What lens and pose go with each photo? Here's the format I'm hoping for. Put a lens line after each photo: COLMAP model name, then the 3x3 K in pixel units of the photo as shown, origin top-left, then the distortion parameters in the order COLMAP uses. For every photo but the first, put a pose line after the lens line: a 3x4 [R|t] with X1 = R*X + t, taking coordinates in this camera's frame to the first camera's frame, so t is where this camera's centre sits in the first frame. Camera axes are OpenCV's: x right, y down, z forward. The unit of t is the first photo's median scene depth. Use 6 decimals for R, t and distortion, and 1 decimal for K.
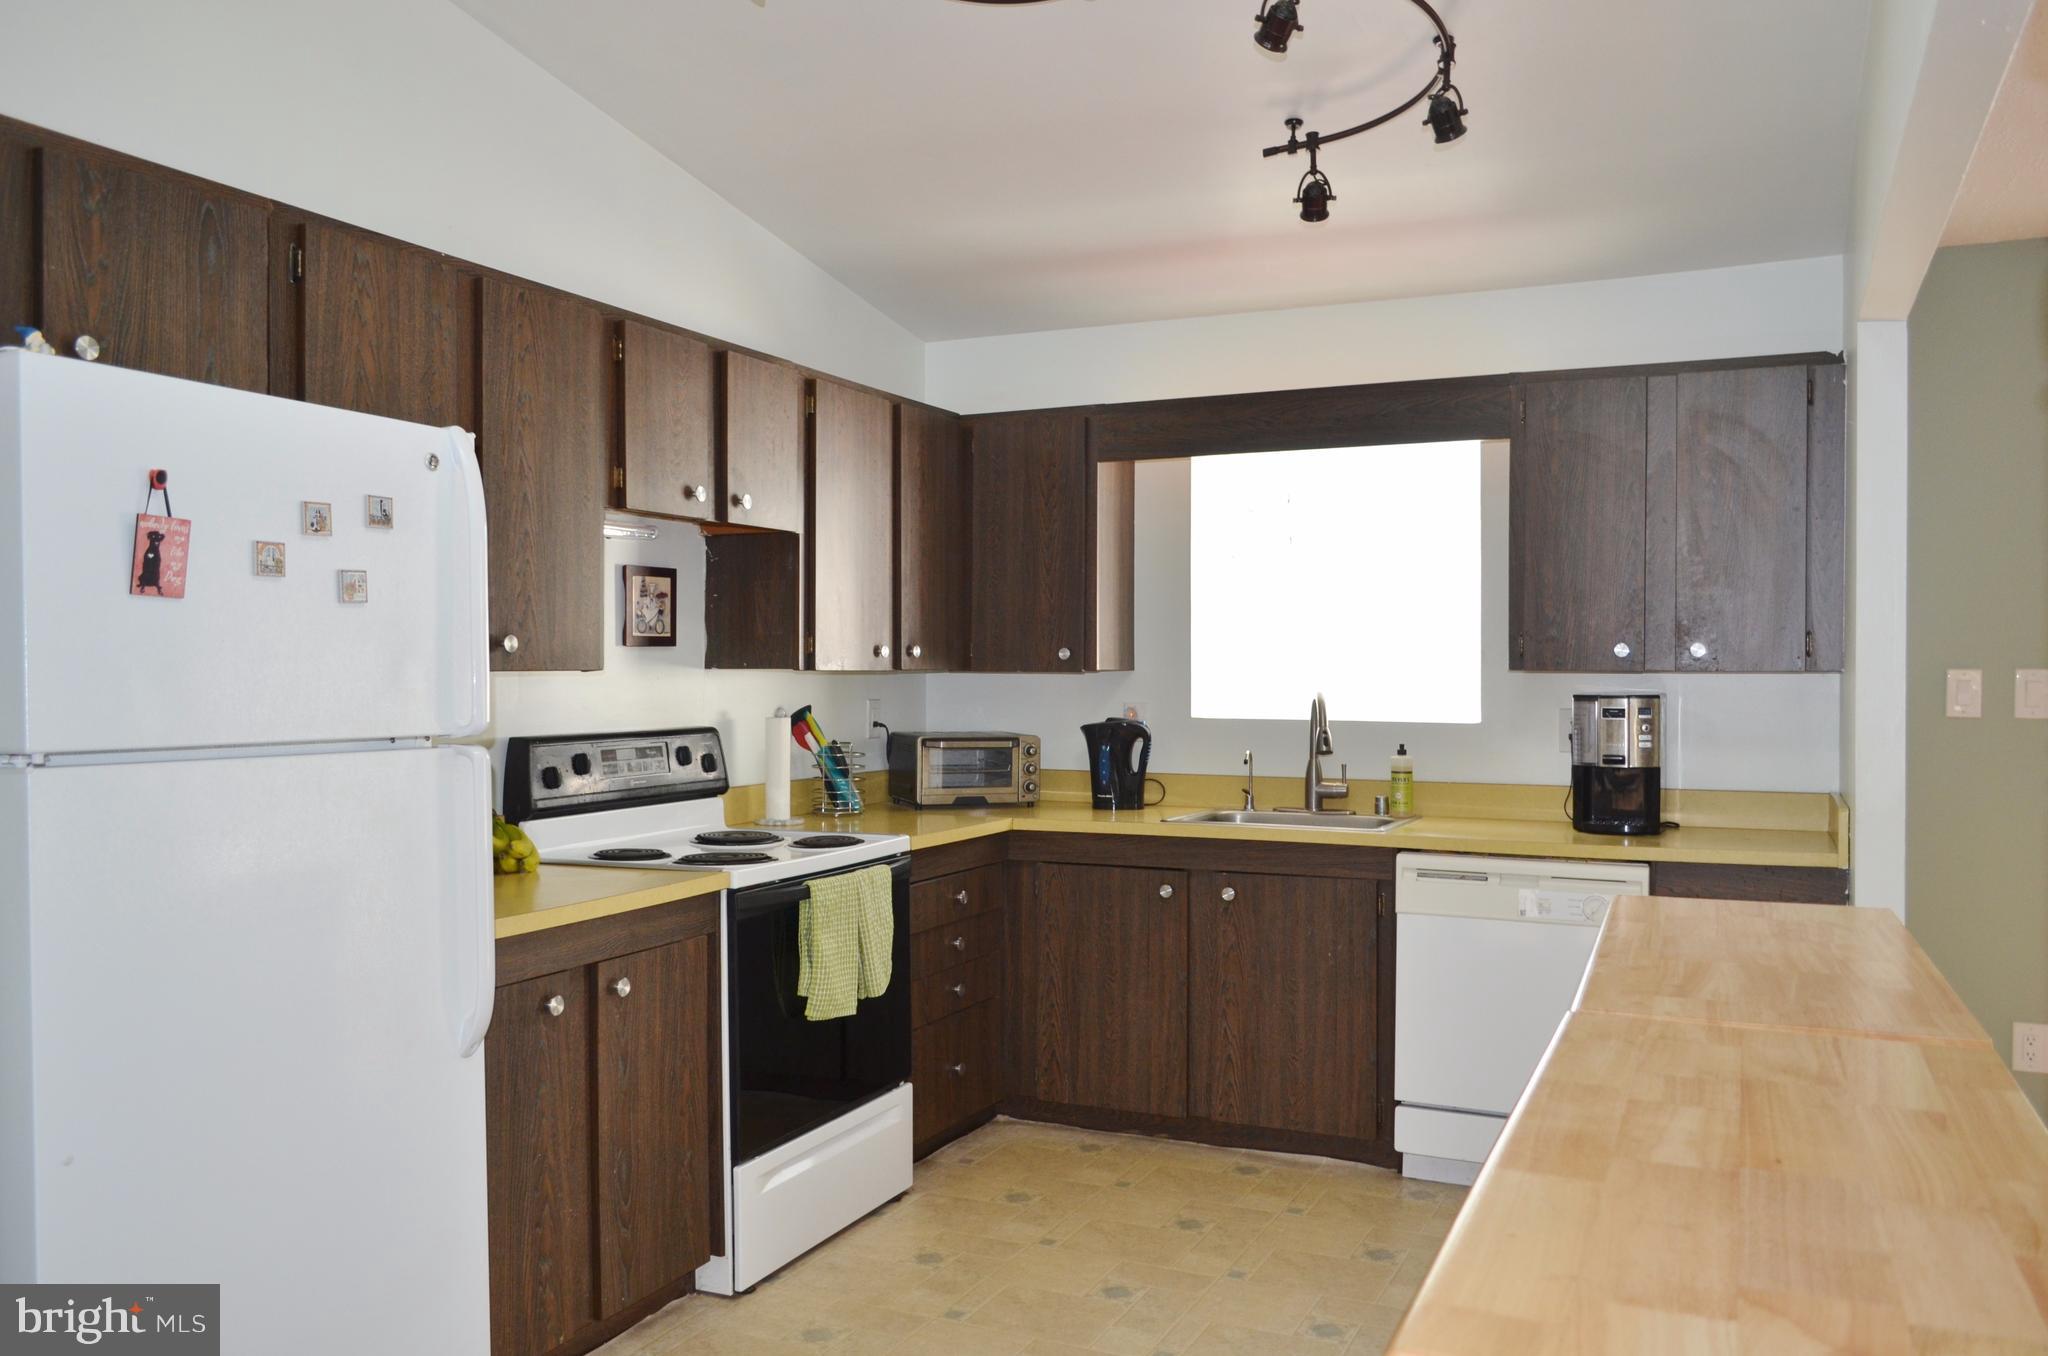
lens RADIAL K [[1604.7, 0, 1027.9], [0, 1604.7, 688.3], [0, 0, 1]] dist [0.002077, -0.001302]
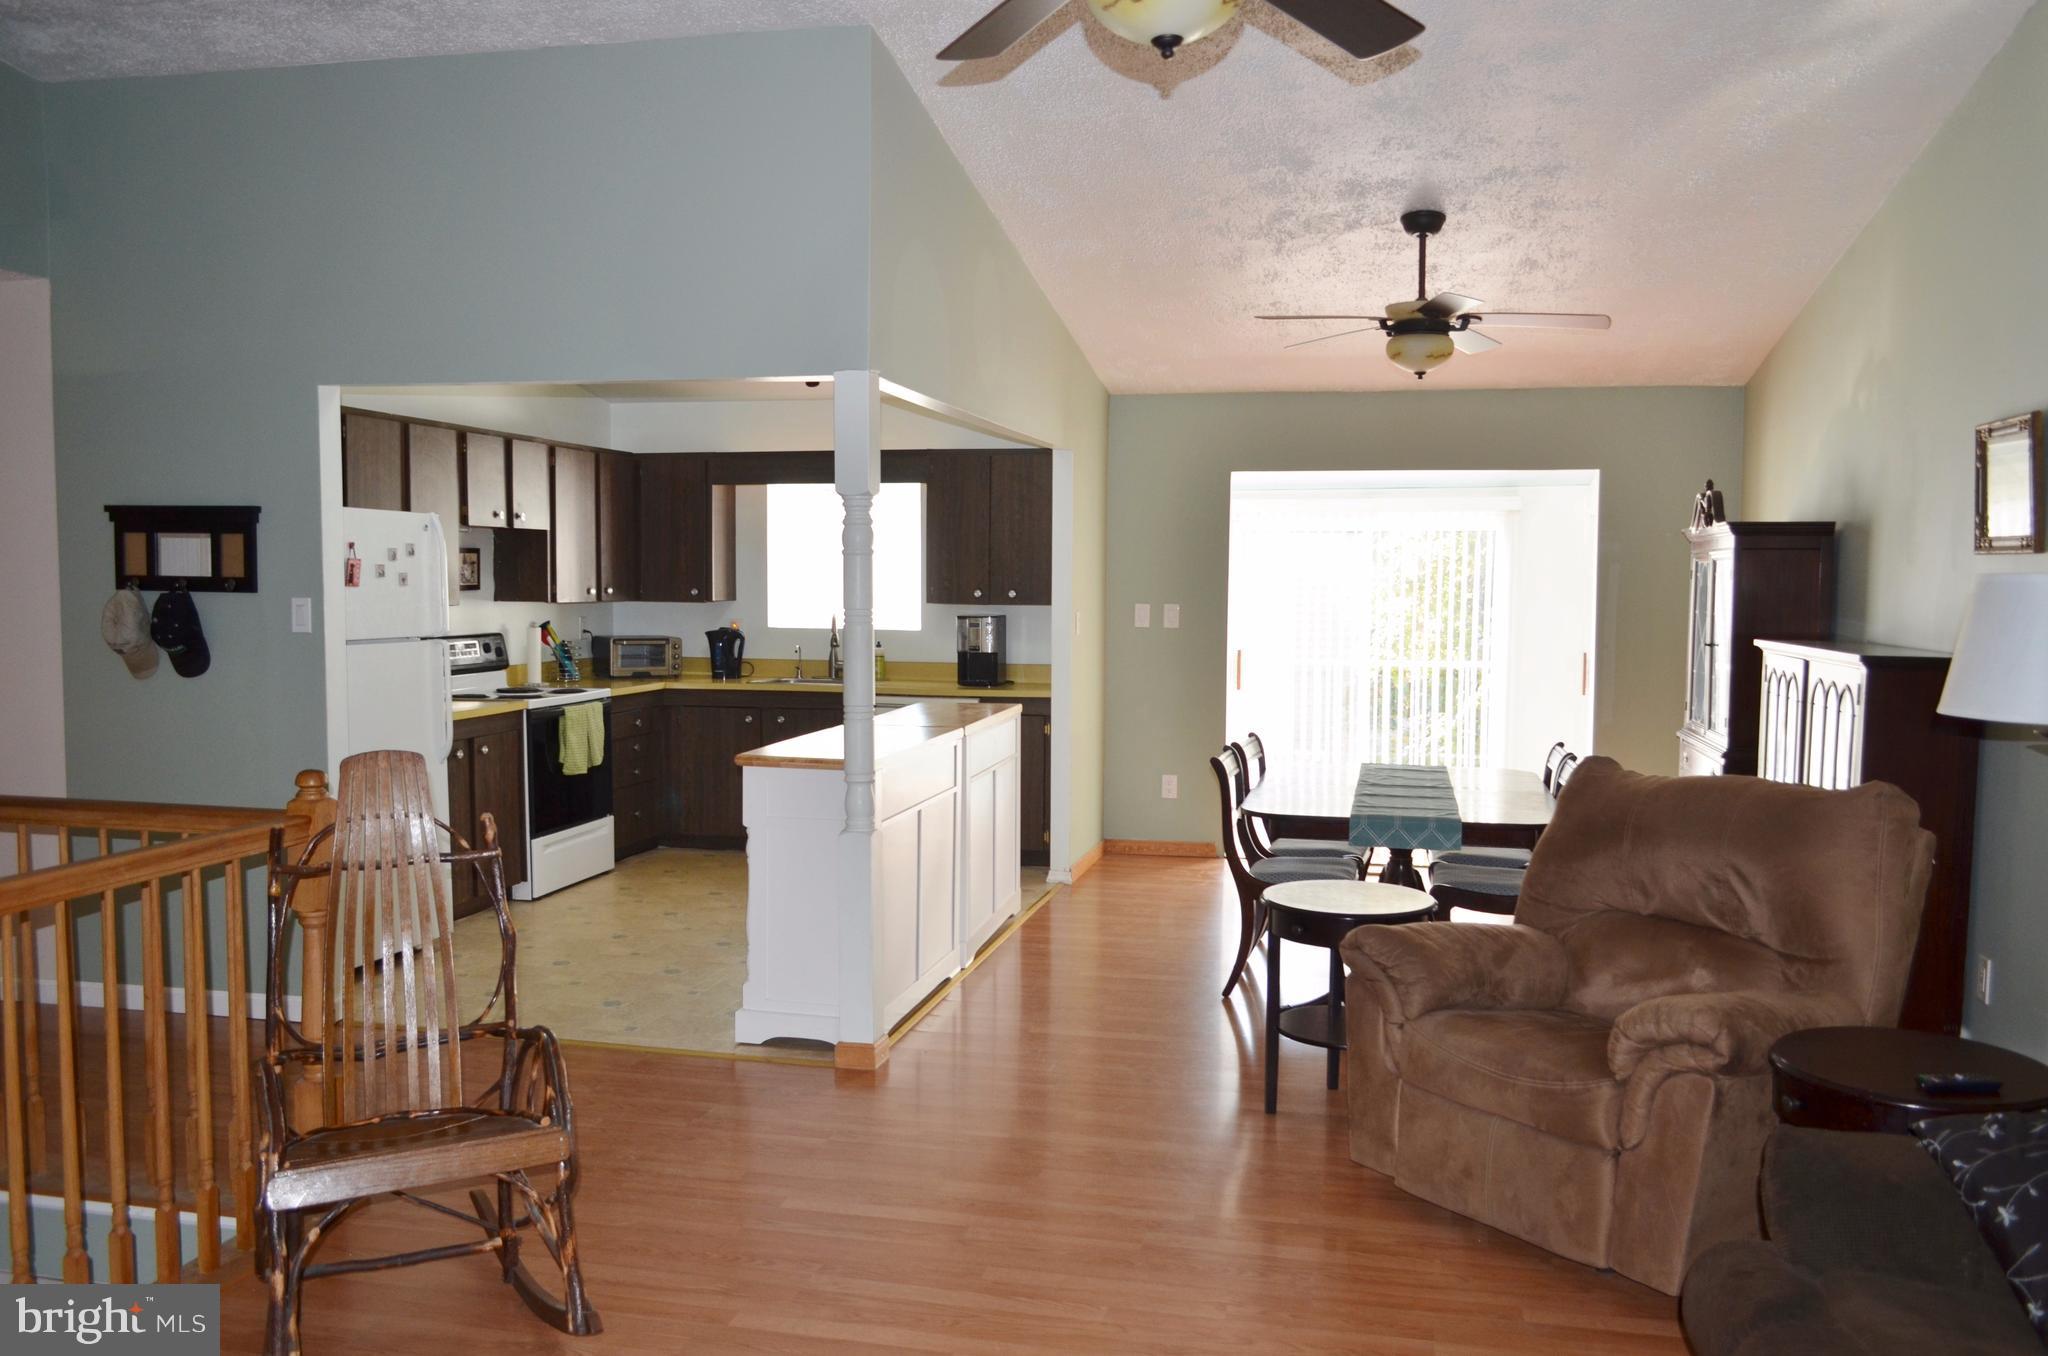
lens RADIAL K [[1604.7, 0, 1027.9], [0, 1604.7, 688.3], [0, 0, 1]] dist [0.002077, -0.001302]
pose [[0.978396, -0.008129, 0.206582, 0.017402], [-0.004017, 0.998290, 0.058312, -0.021922], [-0.206703, -0.057882, 0.976690, -0.918675]]
